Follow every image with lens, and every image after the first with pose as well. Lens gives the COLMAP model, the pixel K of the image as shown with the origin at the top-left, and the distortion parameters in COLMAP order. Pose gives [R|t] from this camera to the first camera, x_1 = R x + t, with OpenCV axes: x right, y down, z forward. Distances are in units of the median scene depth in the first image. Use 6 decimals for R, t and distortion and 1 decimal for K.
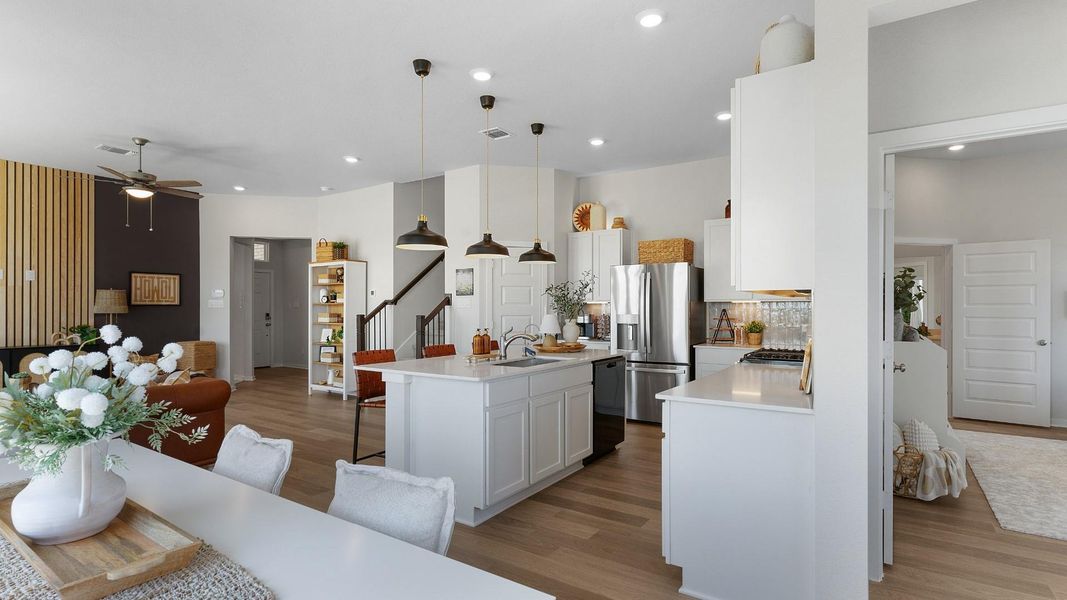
lens RADIAL K [[510.0, 0, 533.0], [0, 510.0, 307.5], [0, 0, 1]] dist [-0.003688, -0.000140]
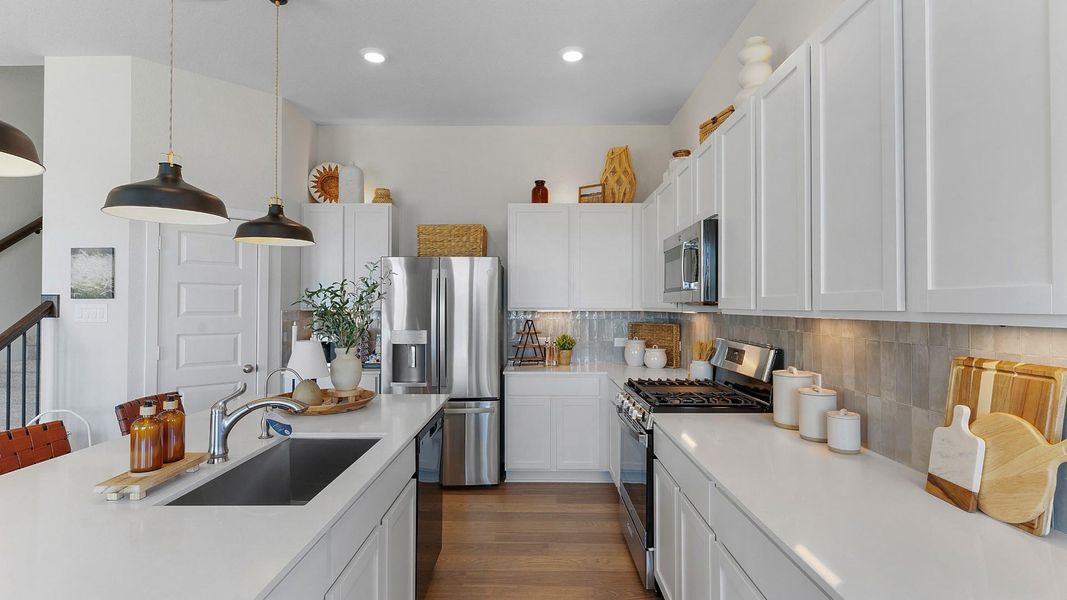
lens RADIAL K [[510.0, 0, 530.4], [0, 510.0, 299.6], [0, 0, 1]] dist [-0.003688, -0.000140]
pose [[0.833347, 0.007504, 0.552700, -0.046670], [-0.000644, 0.999920, -0.012604, -0.015924], [-0.552750, 0.010148, 0.833285, 0.307024]]
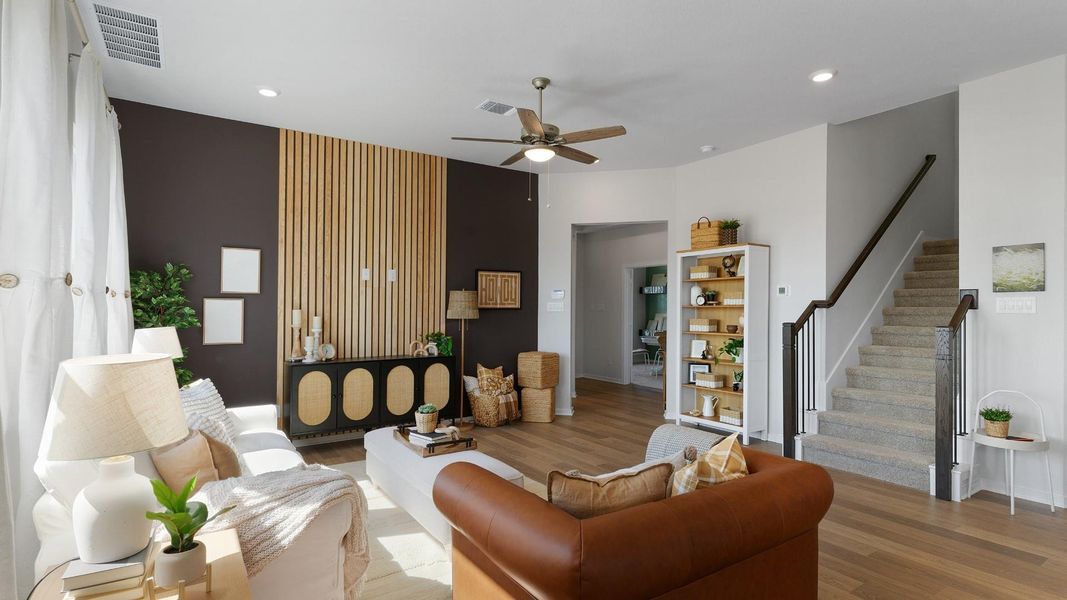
lens RADIAL K [[510.0, 0, 536.6], [0, 510.0, 300.3], [0, 0, 1]] dist [-0.003688, -0.000140]
pose [[0.926825, -0.007225, -0.375424, -0.409466], [0.001684, 0.999885, -0.015087, -0.006324], [0.375490, 0.013351, 0.926730, 0.266832]]
